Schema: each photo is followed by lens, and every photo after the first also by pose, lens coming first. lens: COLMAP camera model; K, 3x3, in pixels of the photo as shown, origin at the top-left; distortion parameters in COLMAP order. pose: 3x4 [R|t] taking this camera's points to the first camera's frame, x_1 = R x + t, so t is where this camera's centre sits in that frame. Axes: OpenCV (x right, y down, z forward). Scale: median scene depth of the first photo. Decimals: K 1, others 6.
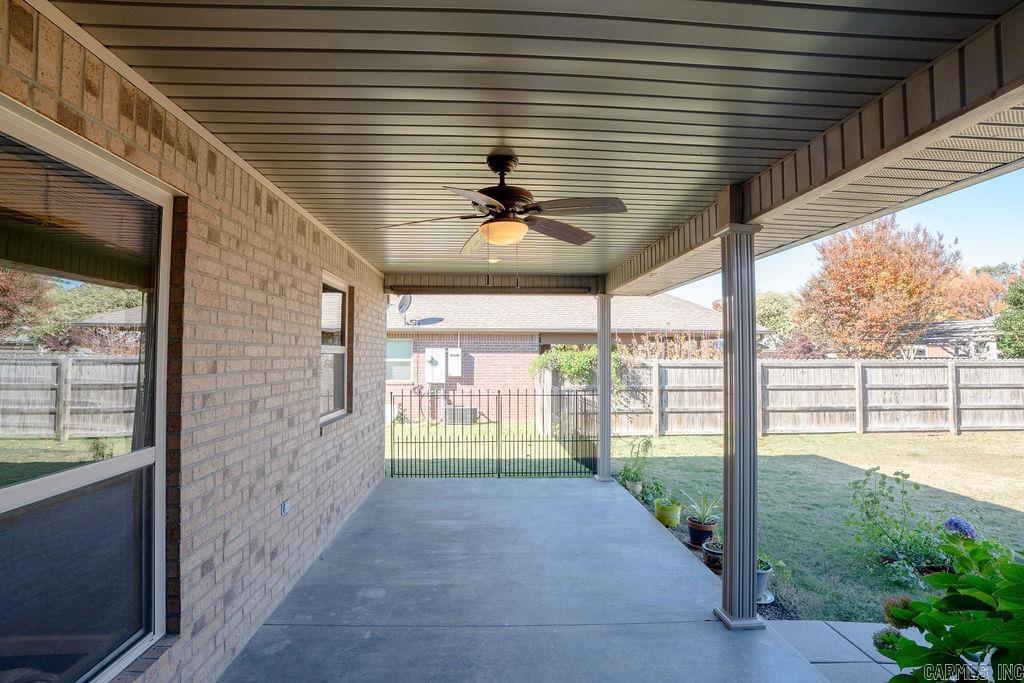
lens RADIAL K [[464.0, 0, 512.0], [0, 464.0, 341.5], [0, 0, 1]] dist [-0.048461, 0.020615]
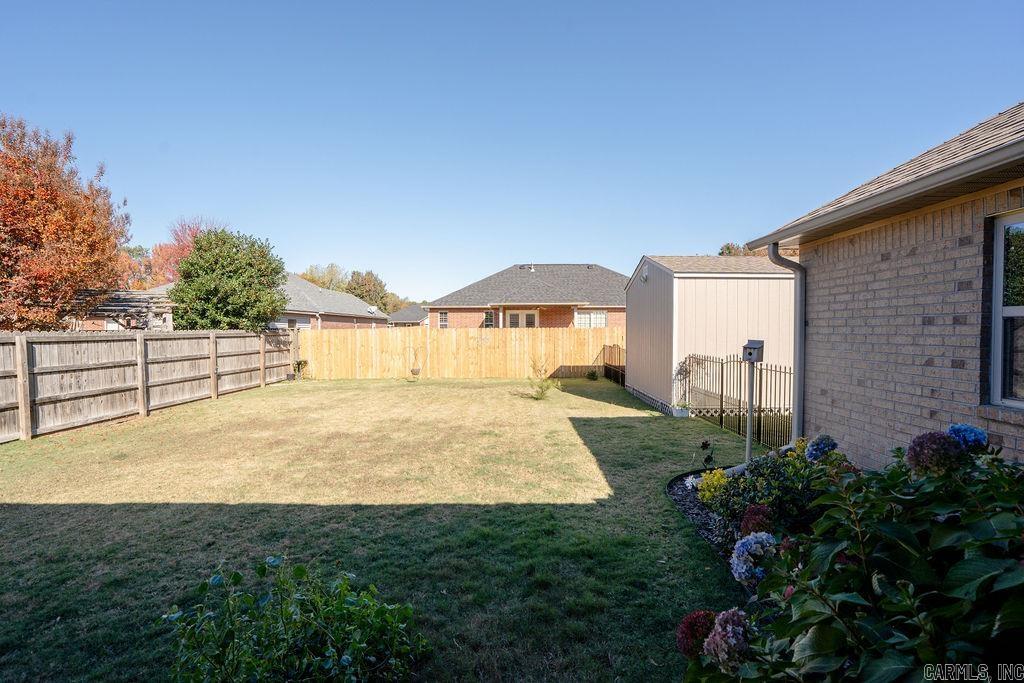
lens RADIAL K [[475.9, 0, 510.4], [0, 475.9, 345.5], [0, 0, 1]] dist [-0.054376, 0.021125]
pose [[0.061943, -0.036479, 0.997413, 0.121922], [-0.030475, 0.998797, 0.038422, 0.010592], [-0.997614, -0.032776, 0.060757, 0.228129]]
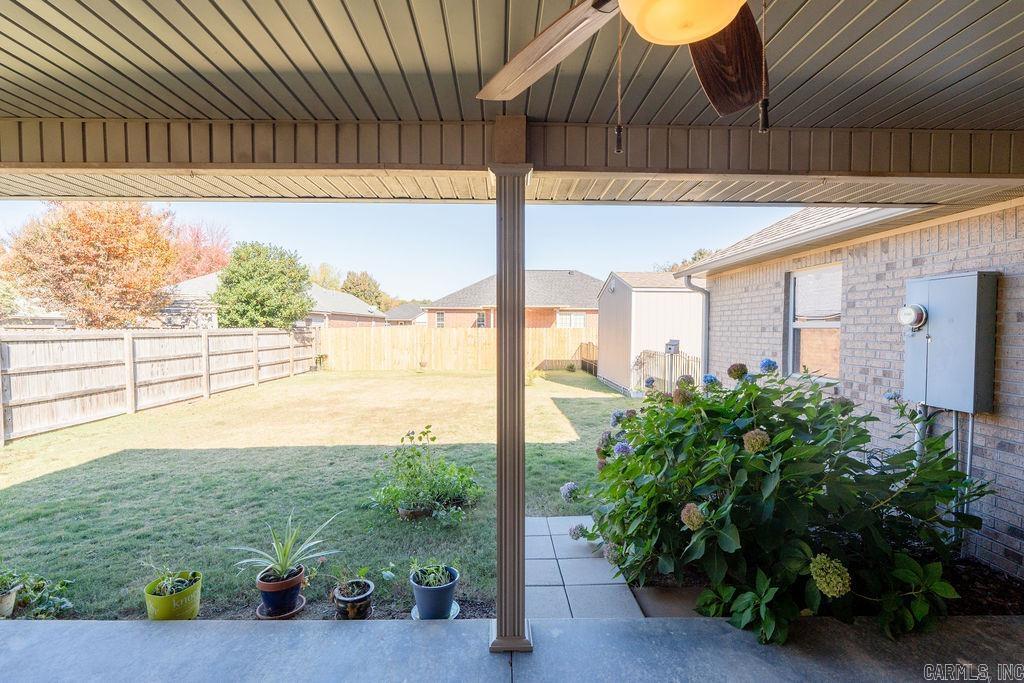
lens RADIAL K [[464.0, 0, 512.0], [0, 464.0, 341.5], [0, 0, 1]] dist [-0.048461, 0.020615]
pose [[0.024952, -0.033059, 0.999142, -0.089677], [-0.037703, 0.998711, 0.033986, 0.004209], [-0.998977, -0.038518, 0.023674, 0.241291]]
